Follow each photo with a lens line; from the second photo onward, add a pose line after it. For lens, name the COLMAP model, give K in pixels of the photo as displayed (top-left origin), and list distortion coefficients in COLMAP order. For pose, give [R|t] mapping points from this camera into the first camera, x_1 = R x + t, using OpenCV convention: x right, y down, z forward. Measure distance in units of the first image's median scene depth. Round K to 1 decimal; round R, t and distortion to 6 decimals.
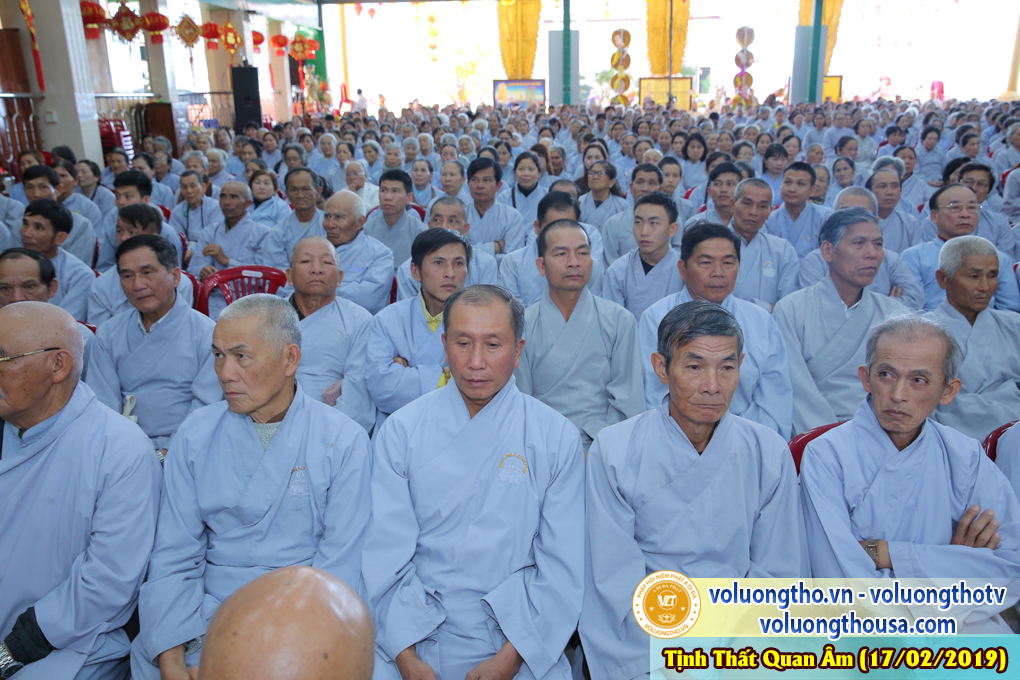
lens RADIAL K [[860.8, 0, 510.0], [0, 860.8, 340.0], [0, 0, 1]] dist [-0.065316, 0.114334]
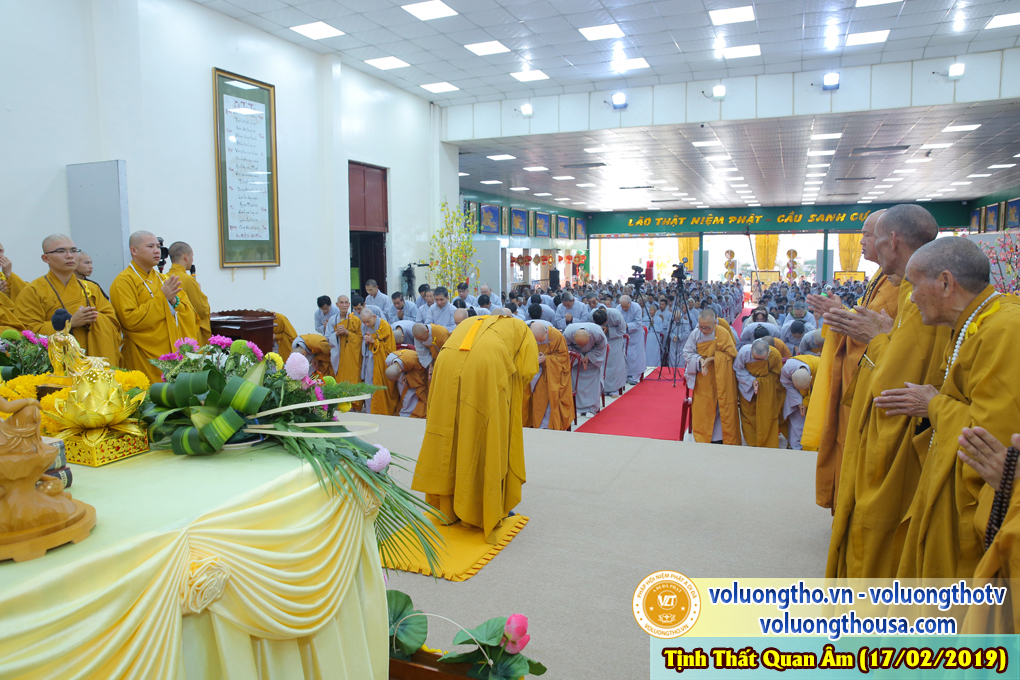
lens RADIAL K [[697.9, 0, 510.0], [0, 697.9, 340.0], [0, 0, 1]] dist [-0.108517, 0.087224]
pose [[0.941953, 0.044725, -0.332754, 0.210179], [-0.100146, 0.983400, -0.151313, 0.170340], [0.320462, 0.175853, 0.930795, -0.746558]]
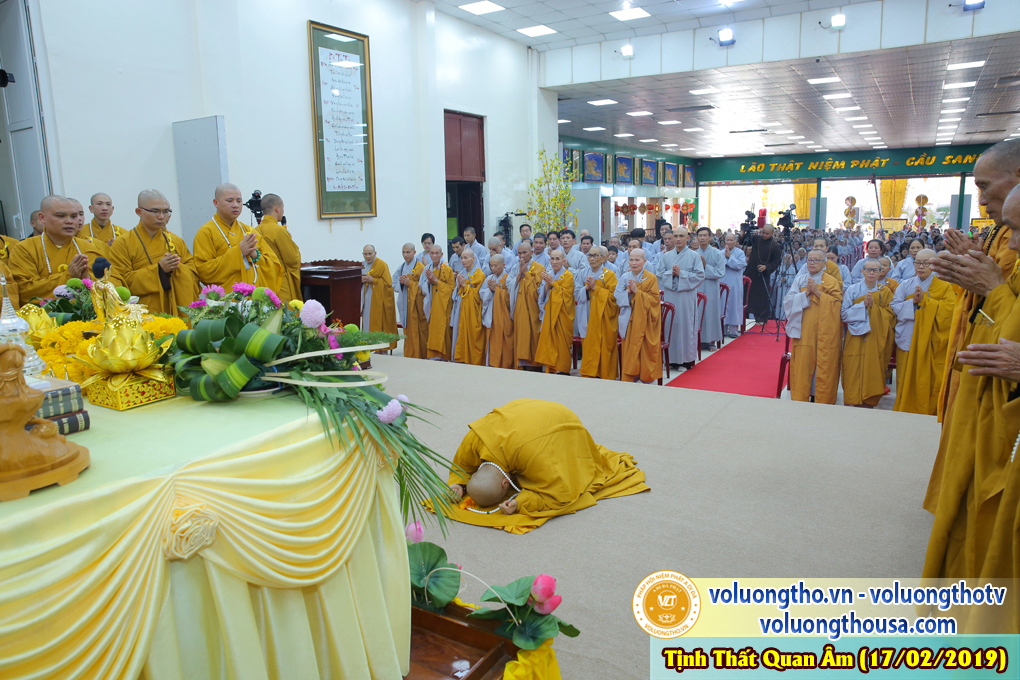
lens RADIAL K [[697.9, 0, 510.0], [0, 697.9, 340.0], [0, 0, 1]] dist [-0.108517, 0.087224]
pose [[0.879406, 0.081375, -0.469067, 0.217520], [-0.125908, 0.989955, -0.064312, 0.168774], [0.459122, 0.115616, 0.880818, -0.737406]]
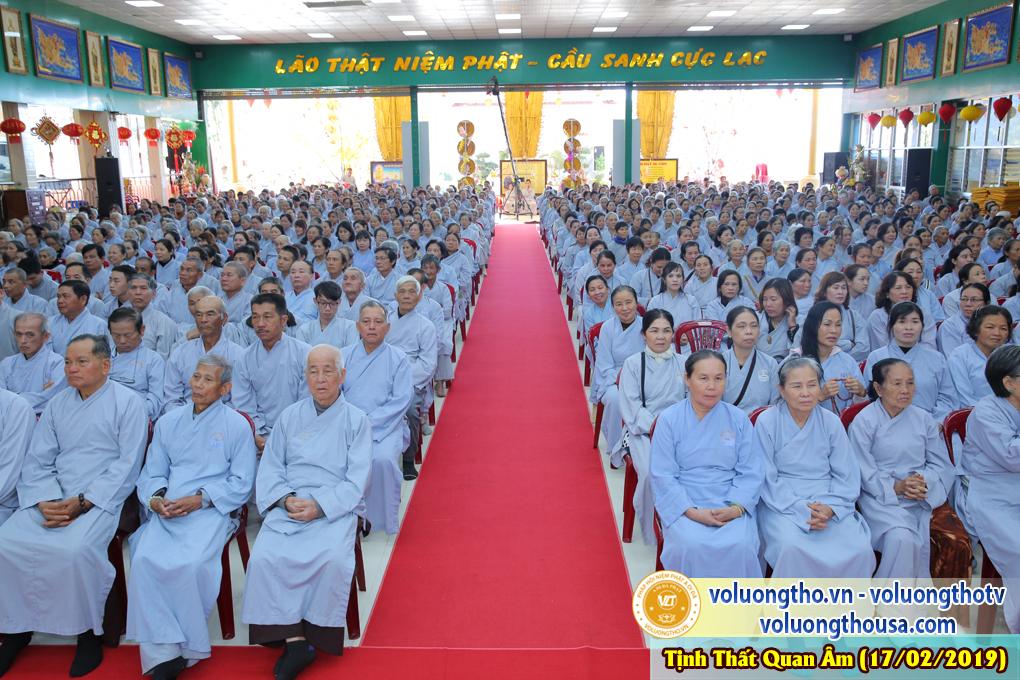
lens RADIAL K [[860.8, 0, 510.0], [0, 860.8, 340.0], [0, 0, 1]] dist [-0.065316, 0.114334]
pose [[0.999479, -0.002368, 0.032203, 0.164220], [0.004840, 0.997027, -0.076895, 0.023651], [-0.031925, 0.077011, 0.996519, -0.148828]]
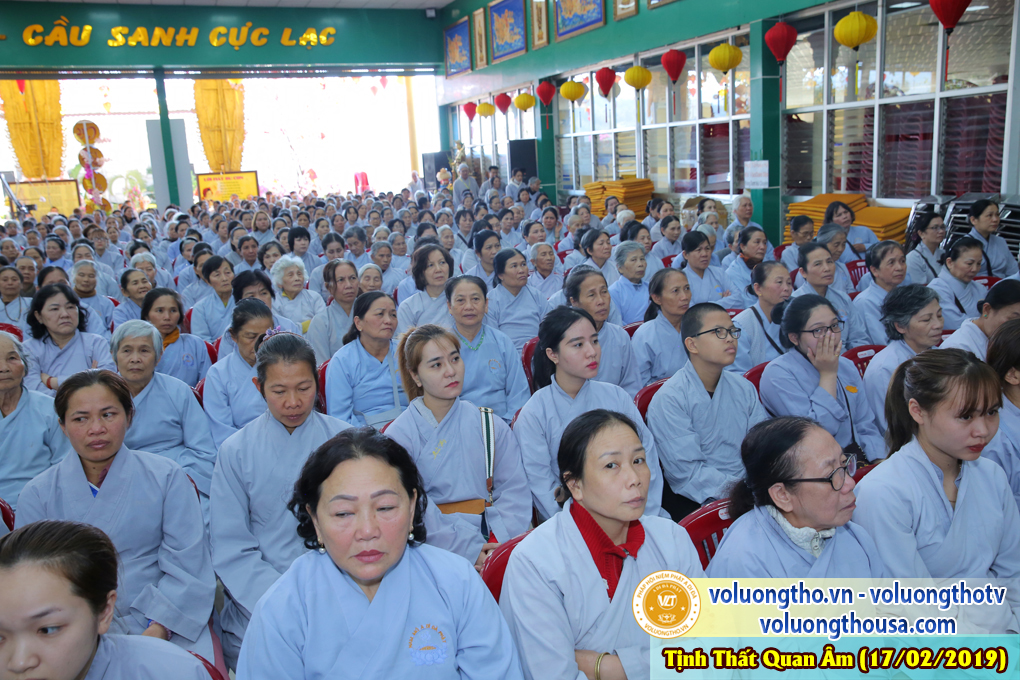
lens RADIAL K [[860.8, 0, 510.0], [0, 860.8, 340.0], [0, 0, 1]] dist [-0.065316, 0.114334]
pose [[0.907078, -0.112293, 0.405708, 0.311072], [0.152364, 0.986000, -0.067746, -0.033005], [-0.392420, 0.123267, 0.911489, 0.095124]]
